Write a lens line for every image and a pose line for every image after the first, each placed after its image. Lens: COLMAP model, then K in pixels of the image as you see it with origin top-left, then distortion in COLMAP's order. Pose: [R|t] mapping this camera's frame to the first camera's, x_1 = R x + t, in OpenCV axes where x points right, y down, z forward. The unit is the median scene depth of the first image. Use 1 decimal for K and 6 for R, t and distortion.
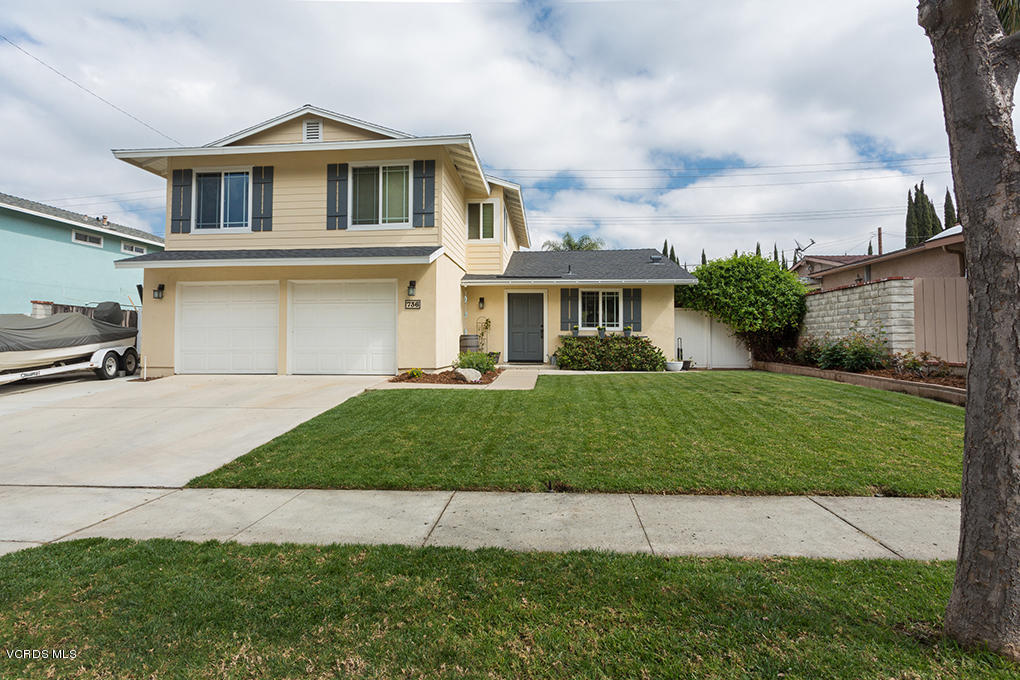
lens RADIAL K [[490.6, 0, 504.7], [0, 490.6, 351.6], [0, 0, 1]] dist [0.004171, 0.000633]
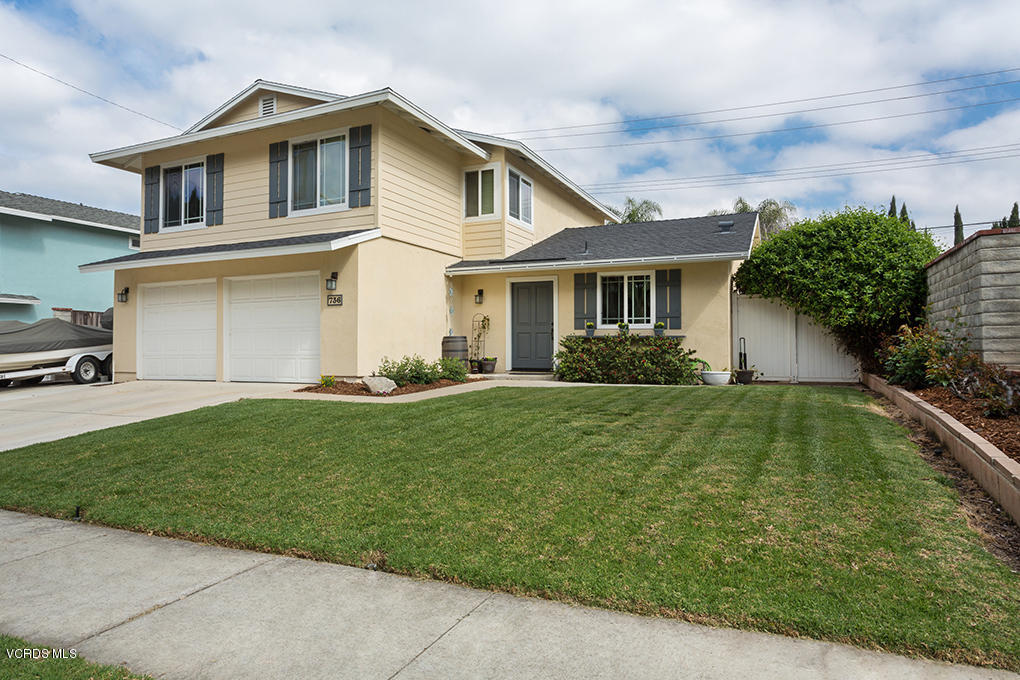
lens RADIAL K [[610.2, 0, 511.7], [0, 610.2, 367.9], [0, 0, 1]] dist [-0.002444, -0.000003]
pose [[0.947298, 0.006260, -0.320292, 0.386336], [-0.002184, 0.999912, 0.013084, 0.004893], [0.320346, -0.011695, 0.947228, 0.092862]]
